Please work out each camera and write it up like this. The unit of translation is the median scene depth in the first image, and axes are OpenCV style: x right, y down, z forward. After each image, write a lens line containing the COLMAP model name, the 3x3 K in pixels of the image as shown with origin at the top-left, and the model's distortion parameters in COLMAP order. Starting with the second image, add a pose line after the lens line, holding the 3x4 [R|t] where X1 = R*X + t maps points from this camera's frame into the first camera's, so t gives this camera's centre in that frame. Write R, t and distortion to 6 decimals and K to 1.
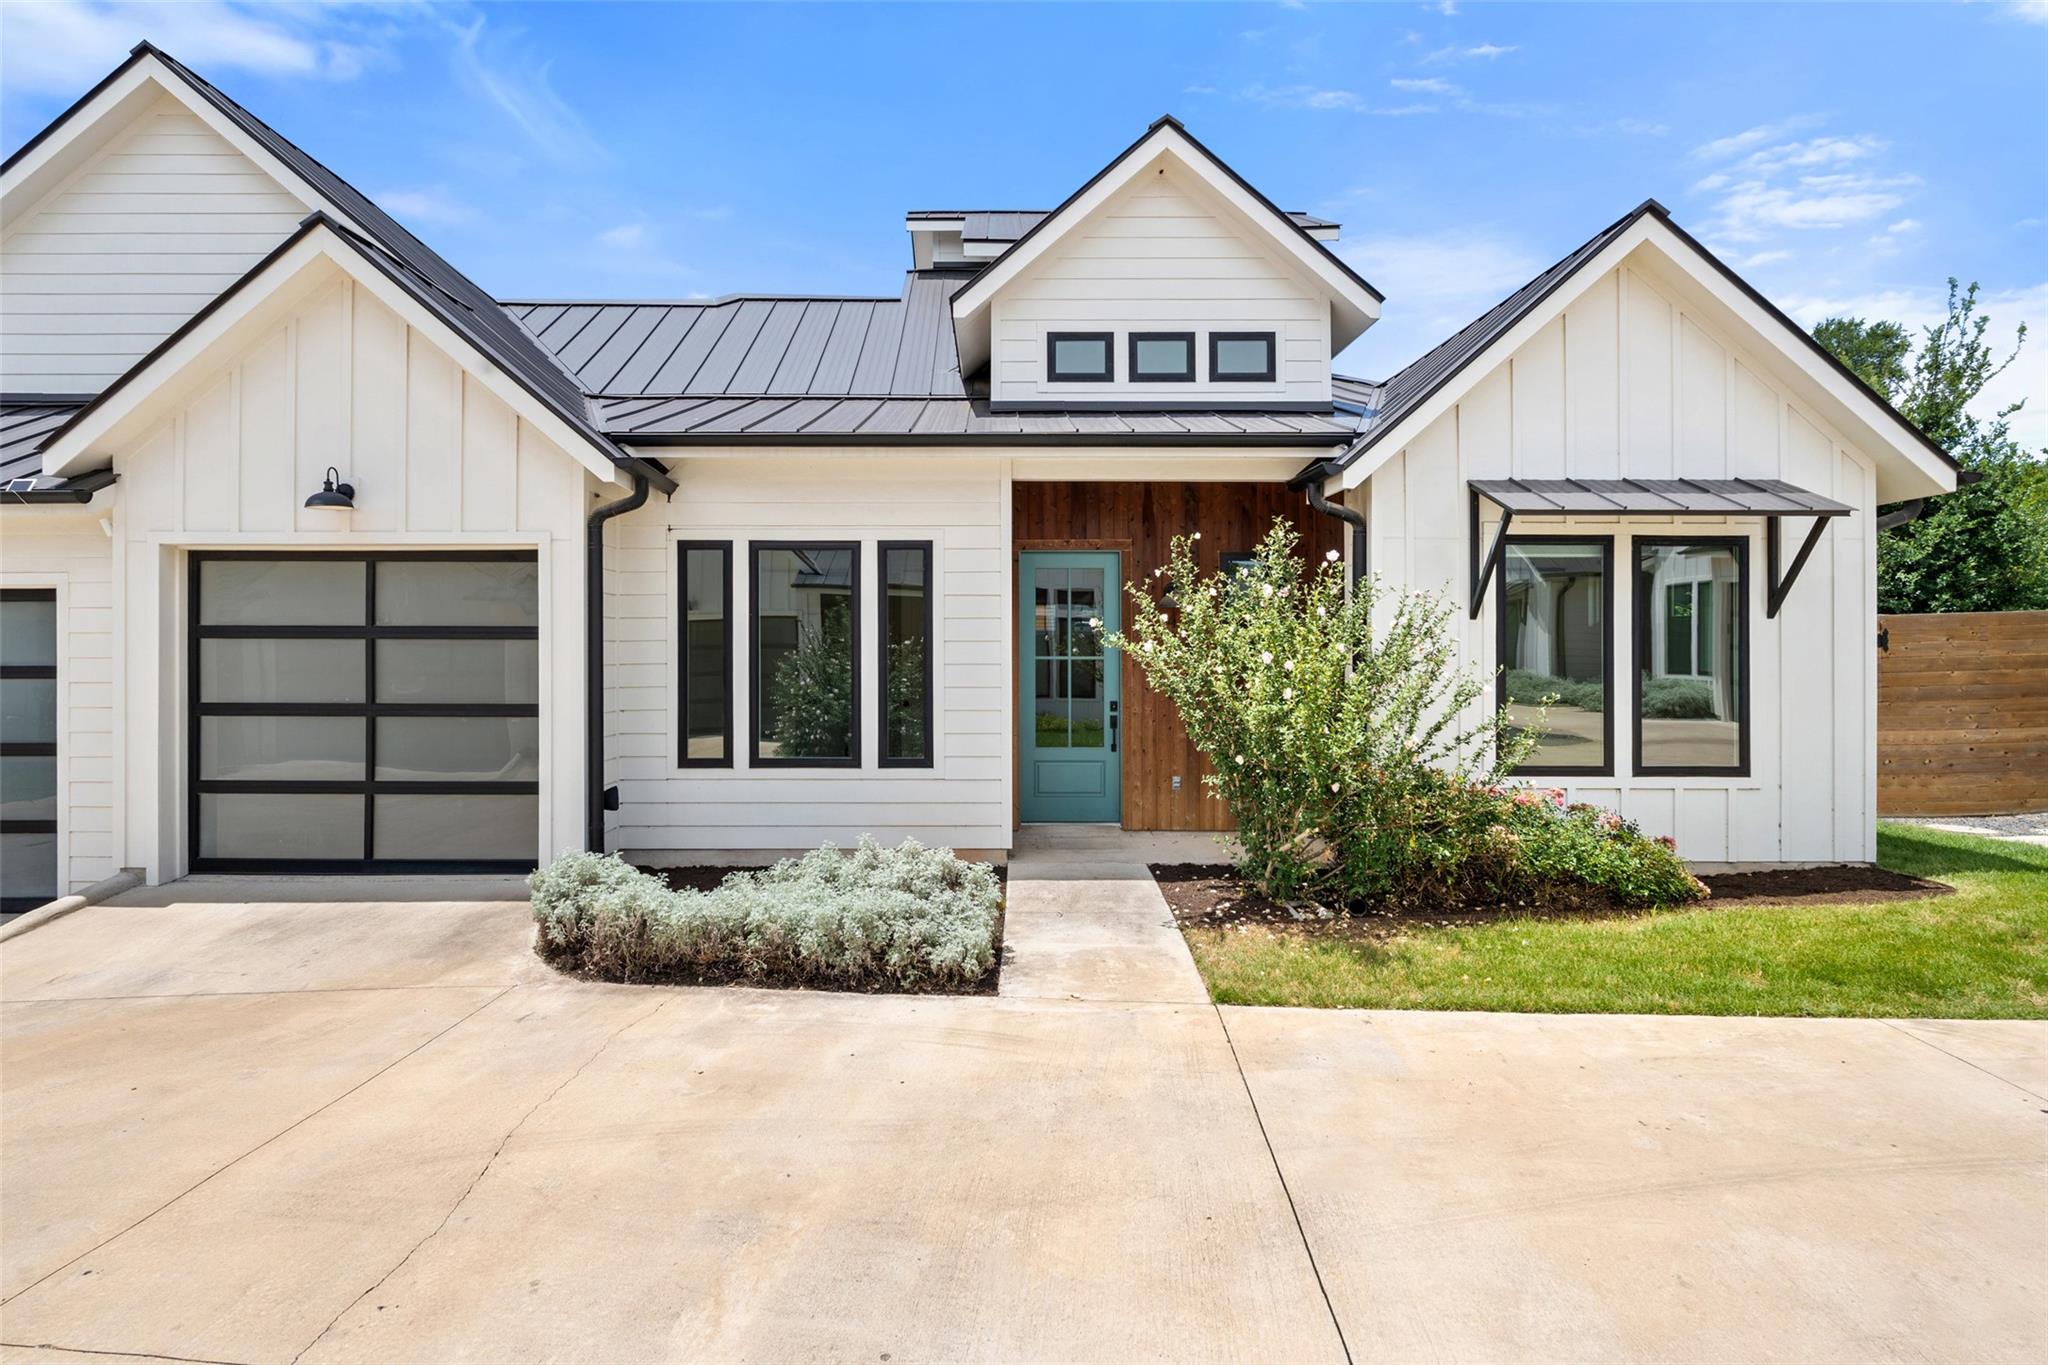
lens RADIAL K [[1056.0, 0, 1025.9], [0, 1056.0, 652.6], [0, 0, 1]] dist [0.001573, -0.001342]
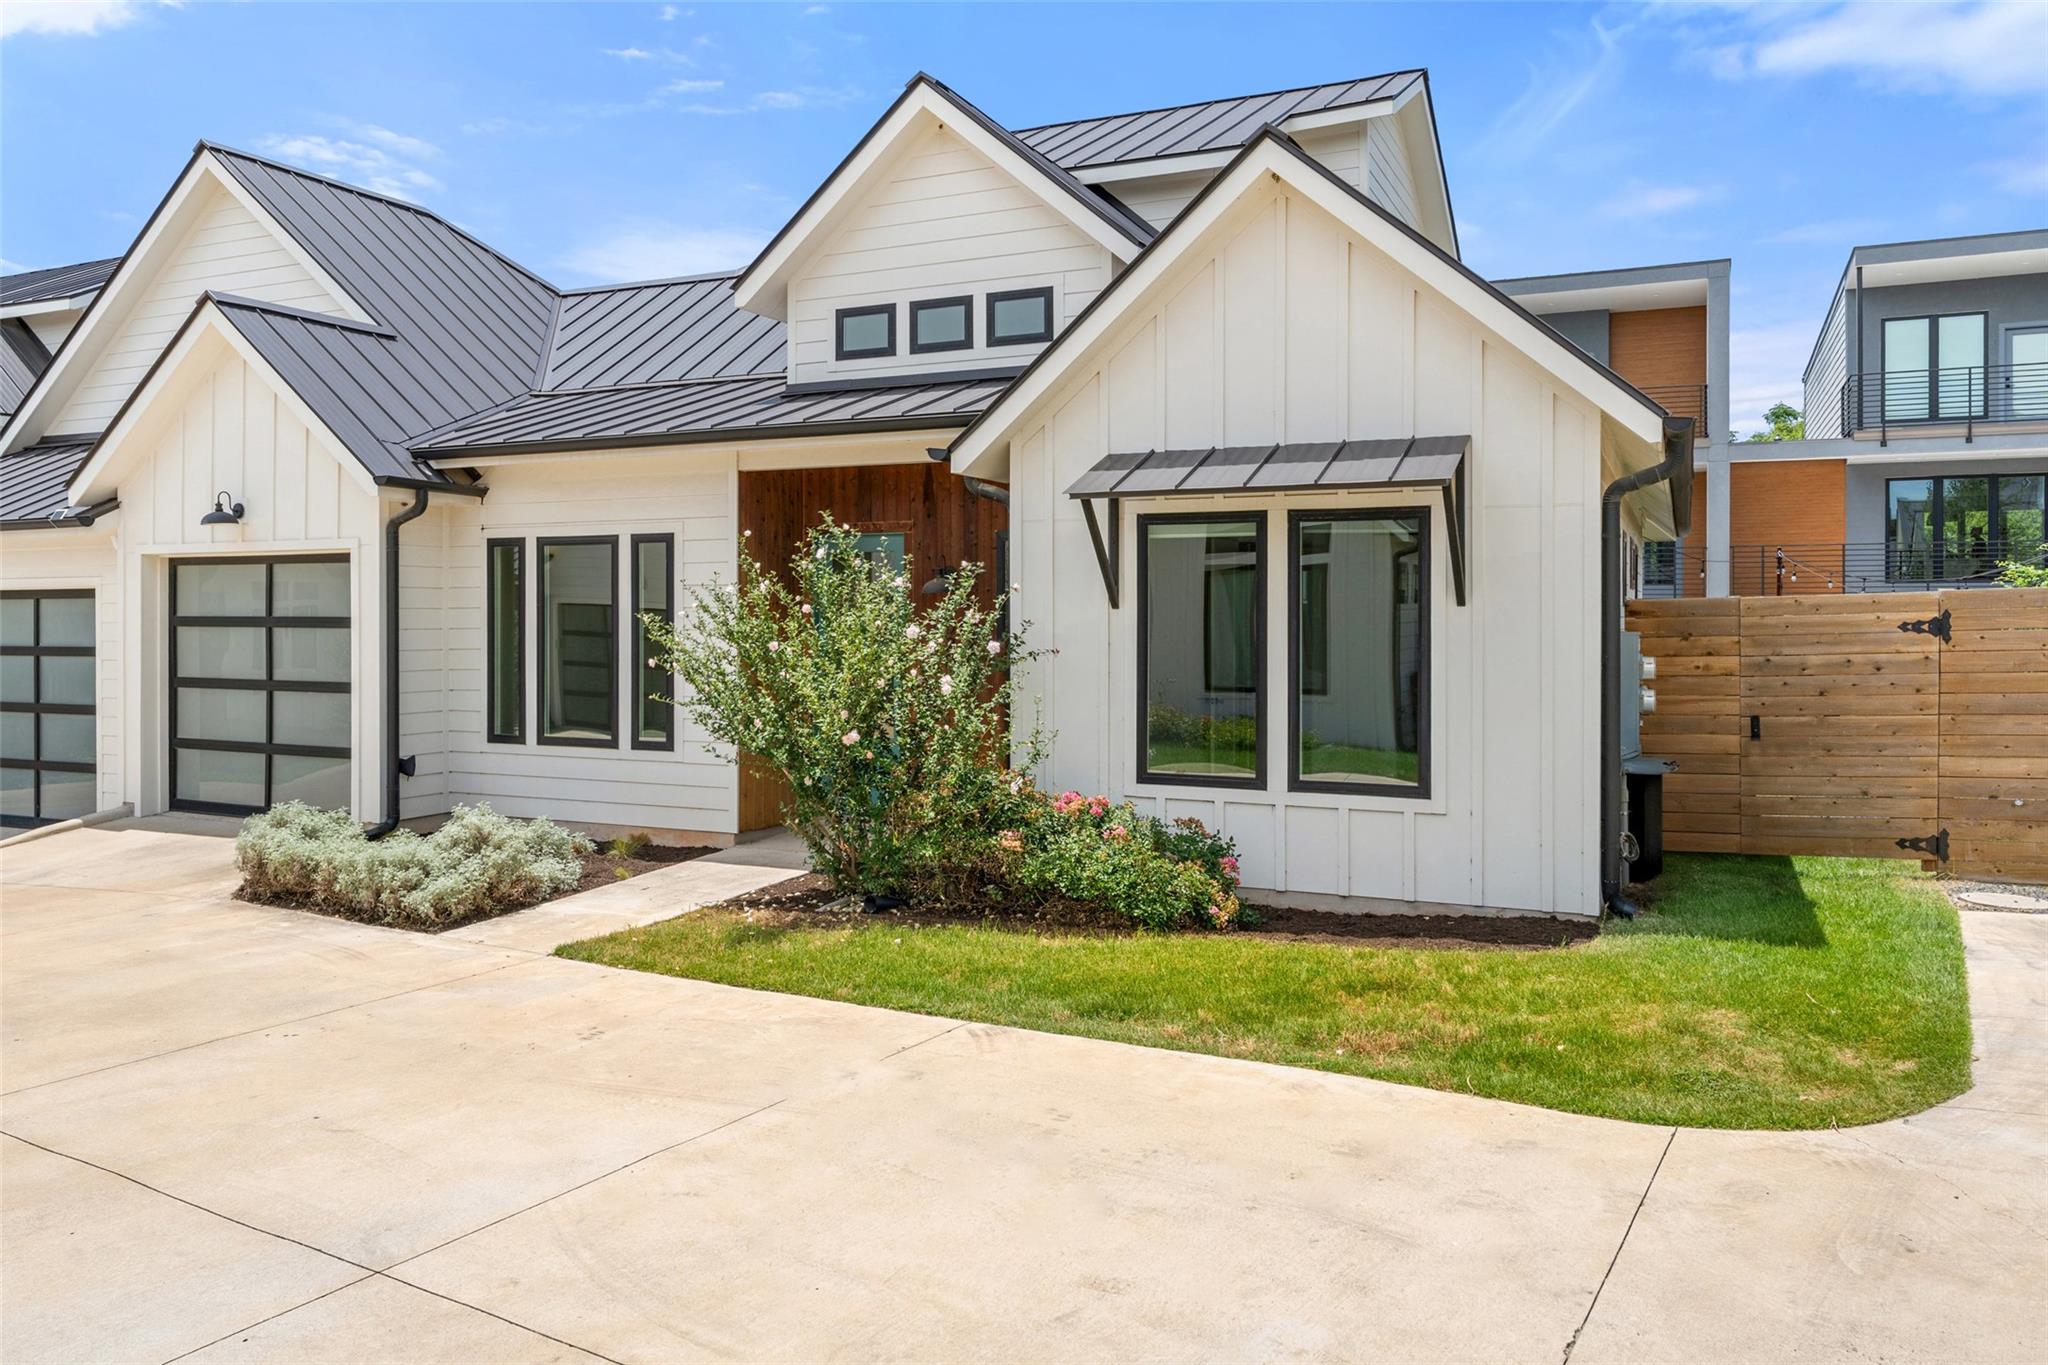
lens RADIAL K [[1405.0, 0, 1079.2], [0, 1405.0, 633.2], [0, 0, 1]] dist [-0.002197, -0.002594]
pose [[0.916239, 0.004686, -0.400605, 0.870571], [-0.000550, 0.999945, 0.010437, -0.023060], [0.400632, -0.009343, 0.916191, -0.111243]]
